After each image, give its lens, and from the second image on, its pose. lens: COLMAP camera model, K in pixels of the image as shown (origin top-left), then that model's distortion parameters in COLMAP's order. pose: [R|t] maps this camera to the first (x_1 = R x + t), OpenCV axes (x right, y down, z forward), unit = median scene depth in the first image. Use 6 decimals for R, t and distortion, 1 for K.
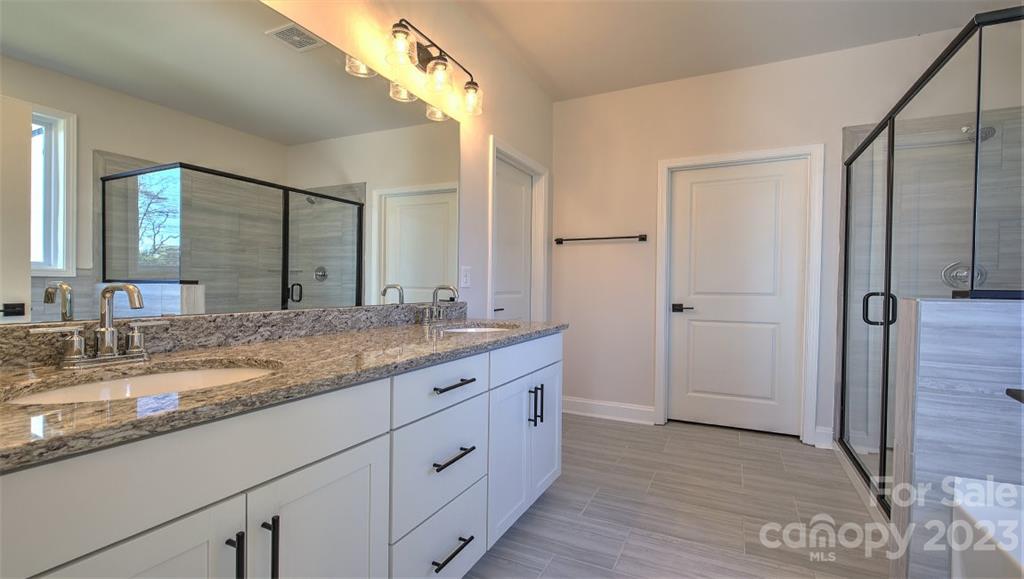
lens RADIAL K [[455.8, 0, 523.8], [0, 455.8, 290.8], [0, 0, 1]] dist [-0.002066, -0.000094]
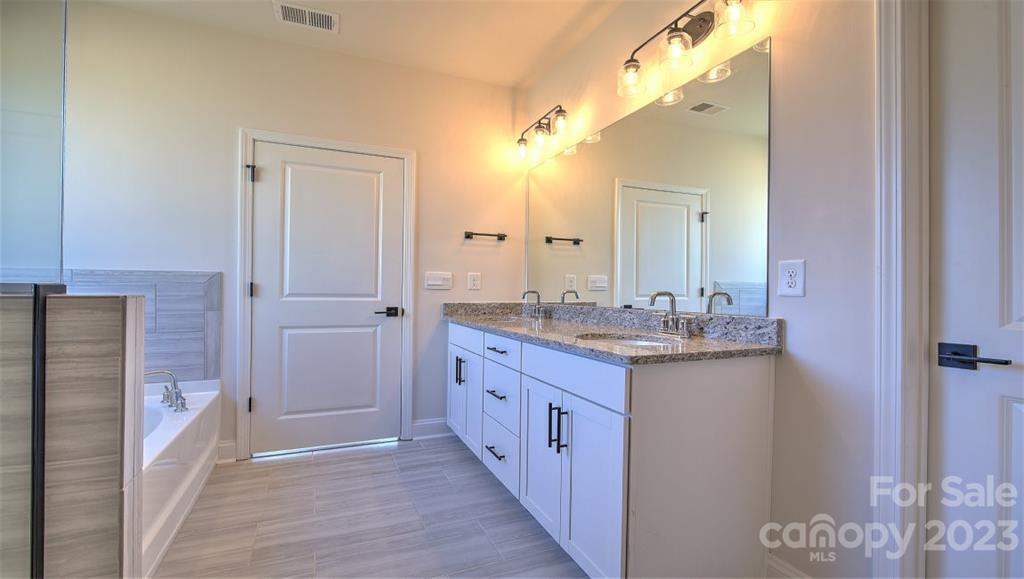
lens RADIAL K [[455.8, 0, 523.8], [0, 455.8, 290.8], [0, 0, 1]] dist [-0.002066, -0.000094]
pose [[-0.659654, -0.021314, -0.751267, 0.677211], [-0.028866, 0.999579, -0.003013, -0.002418], [0.751015, 0.019699, -0.659991, 1.426885]]
